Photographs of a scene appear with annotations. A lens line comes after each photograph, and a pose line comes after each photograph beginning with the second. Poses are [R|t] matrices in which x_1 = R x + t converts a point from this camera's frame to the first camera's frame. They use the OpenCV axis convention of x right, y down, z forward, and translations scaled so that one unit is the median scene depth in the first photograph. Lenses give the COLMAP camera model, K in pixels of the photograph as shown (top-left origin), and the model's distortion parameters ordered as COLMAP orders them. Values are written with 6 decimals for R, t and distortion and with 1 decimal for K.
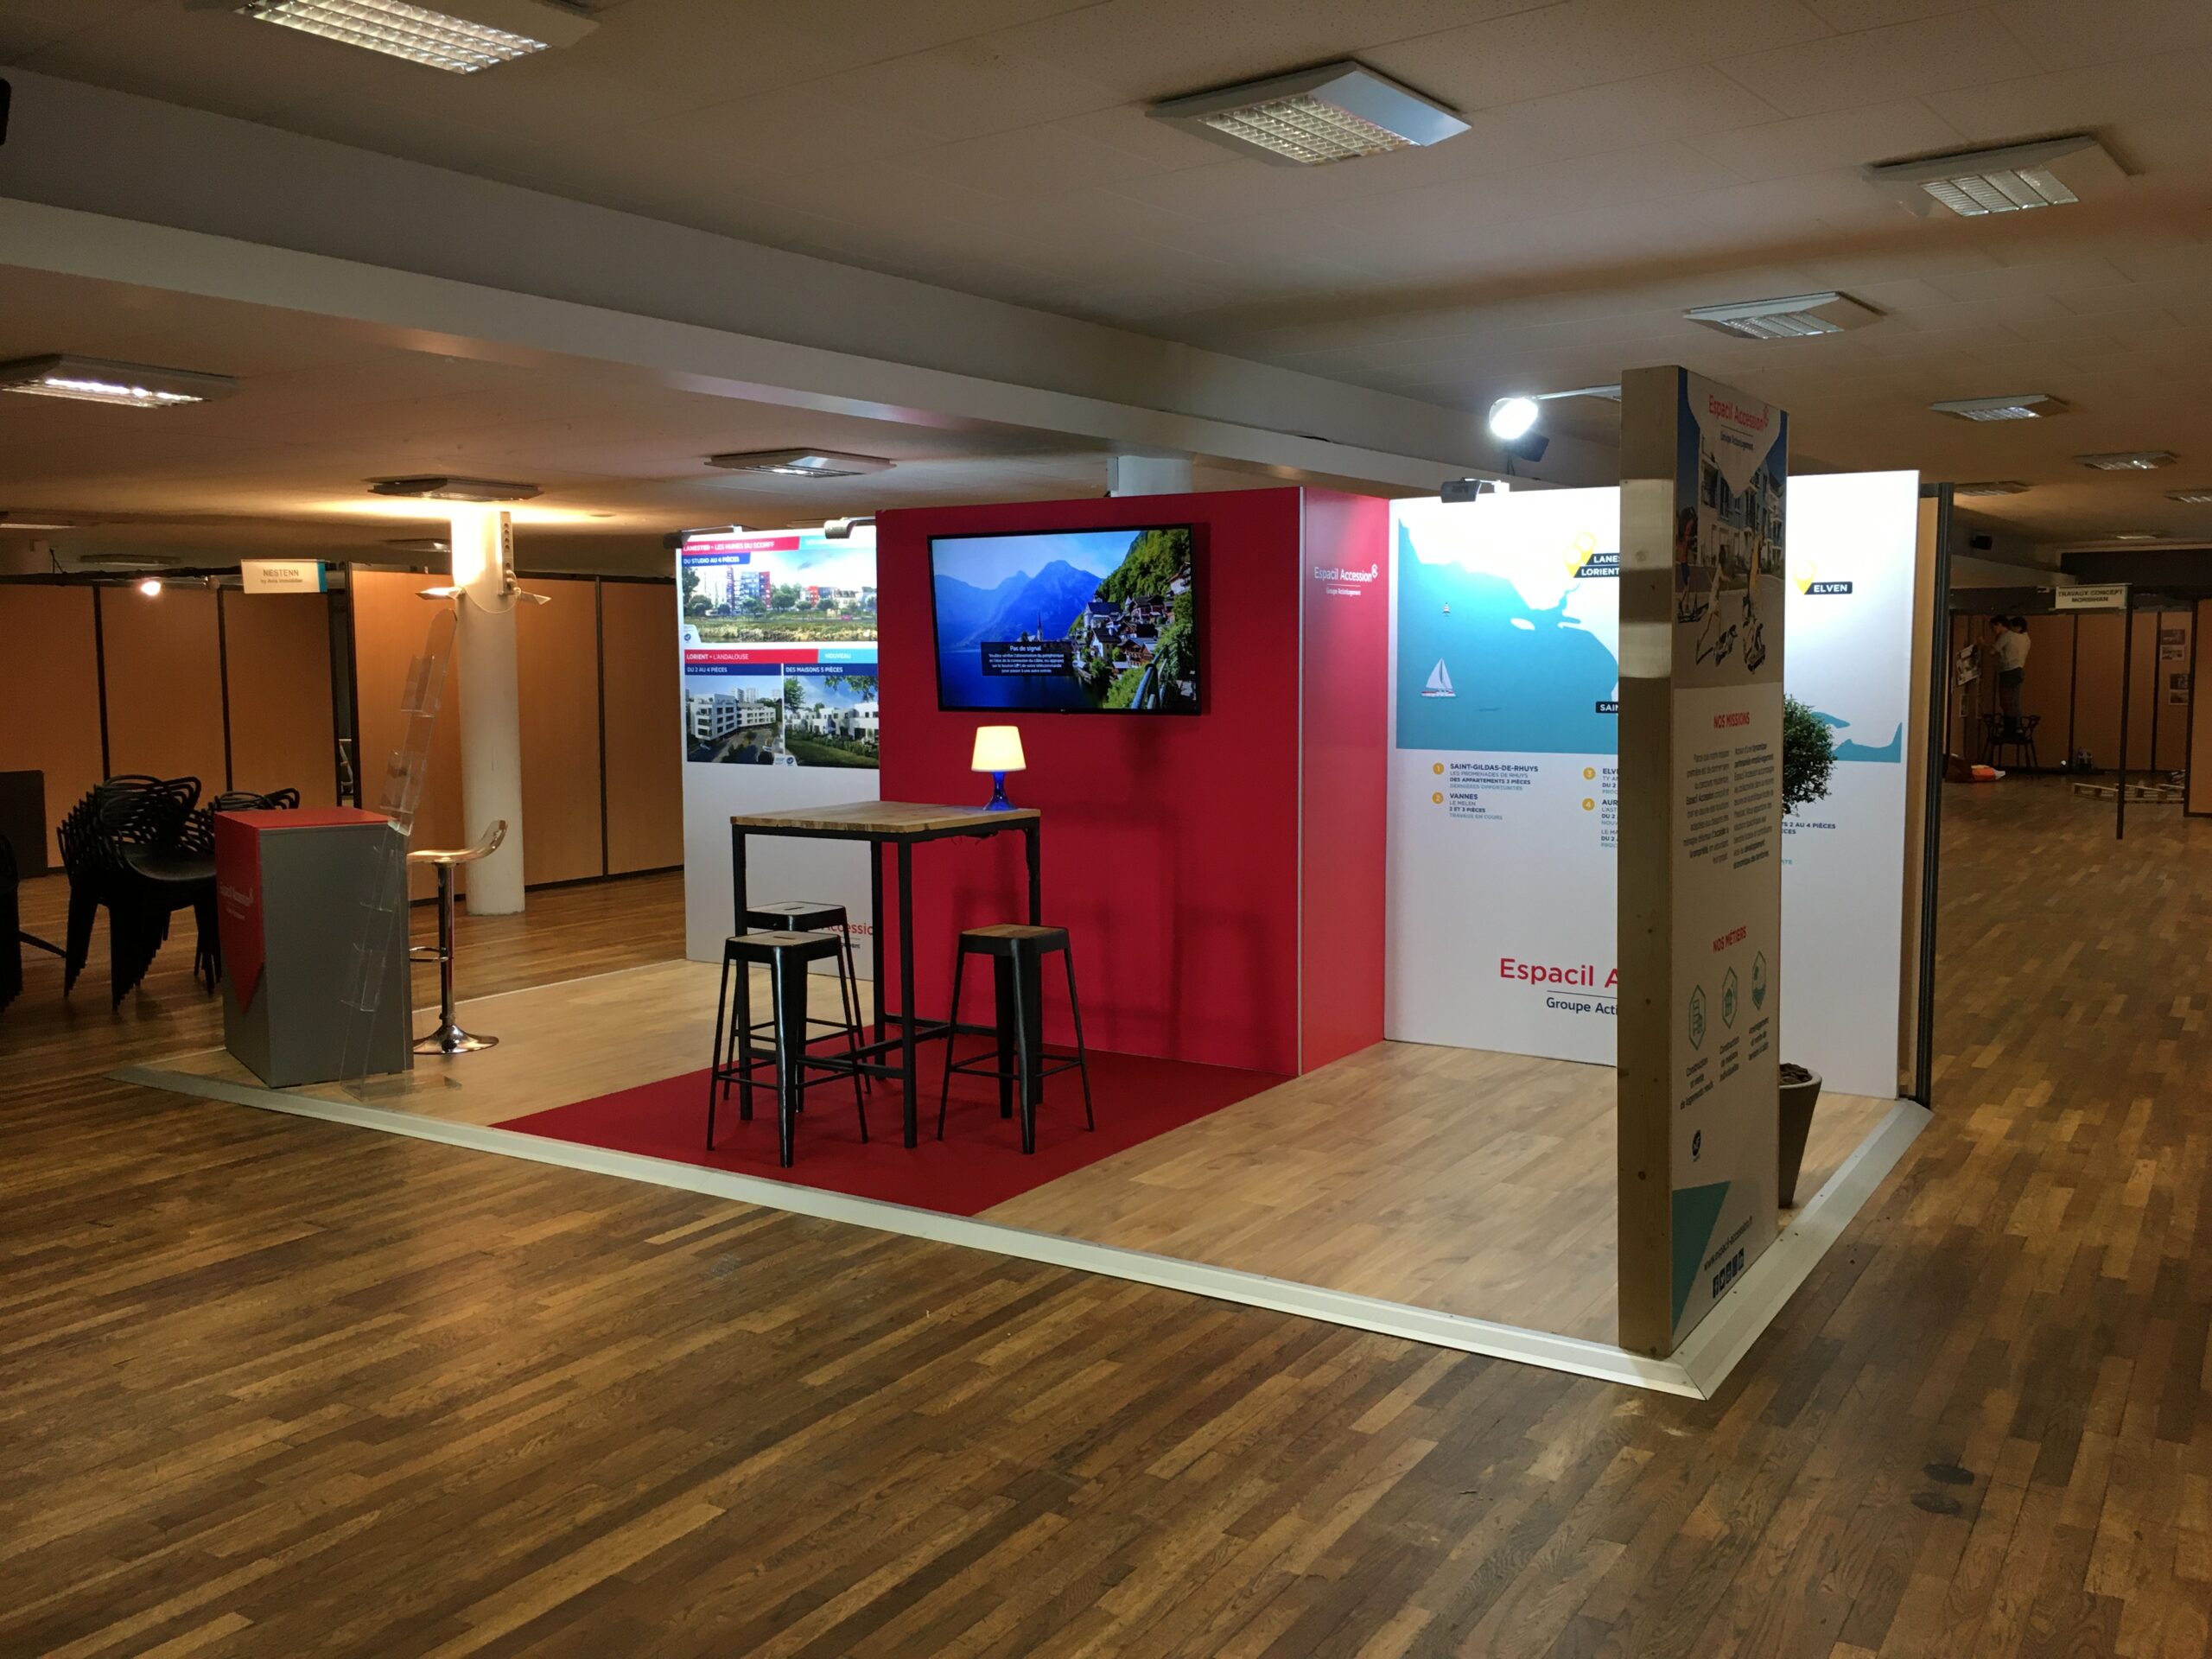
lens RADIAL K [[1888.7, 0, 1111.4], [0, 1888.7, 822.8], [0, 0, 1]] dist [0.056458, -0.037271]
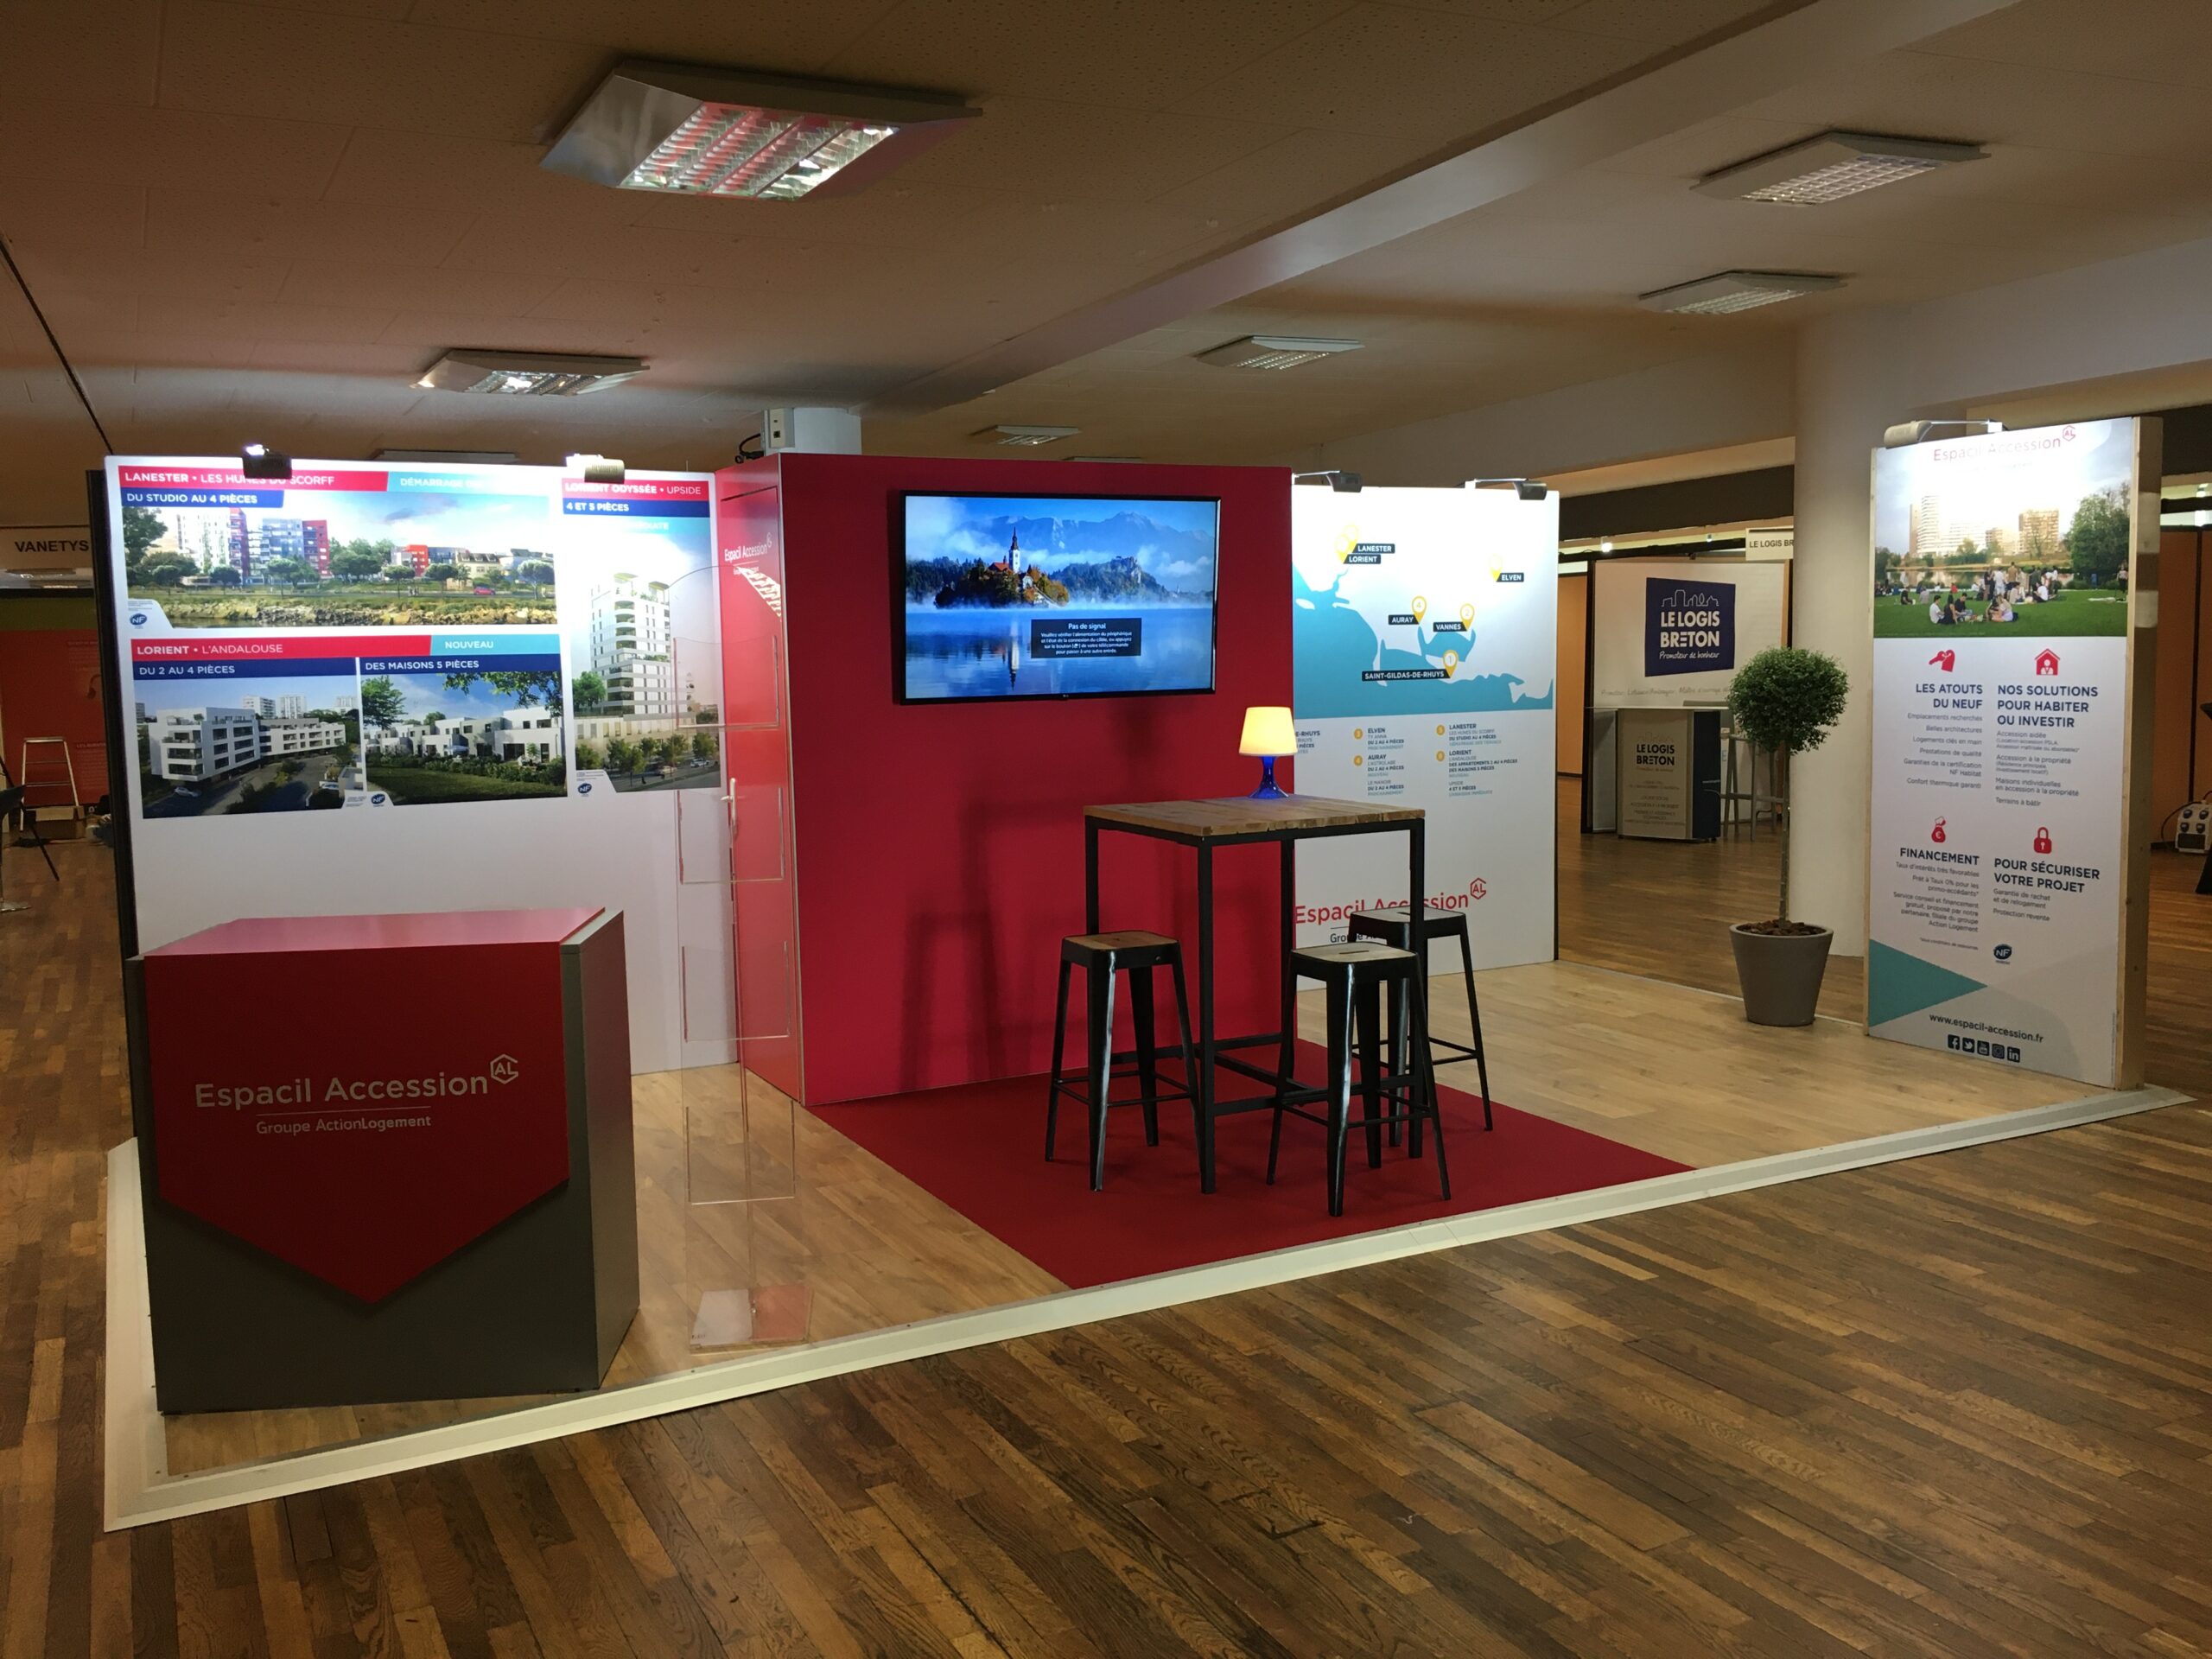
lens RADIAL K [[1888.7, 0, 1107.7], [0, 1888.7, 829.1], [0, 0, 1]] dist [0.056458, -0.037271]
pose [[0.501534, -0.094714, 0.859938, -0.639346], [0.092526, 0.994160, 0.055534, -0.036306], [-0.860176, 0.051714, 0.507369, 0.428489]]
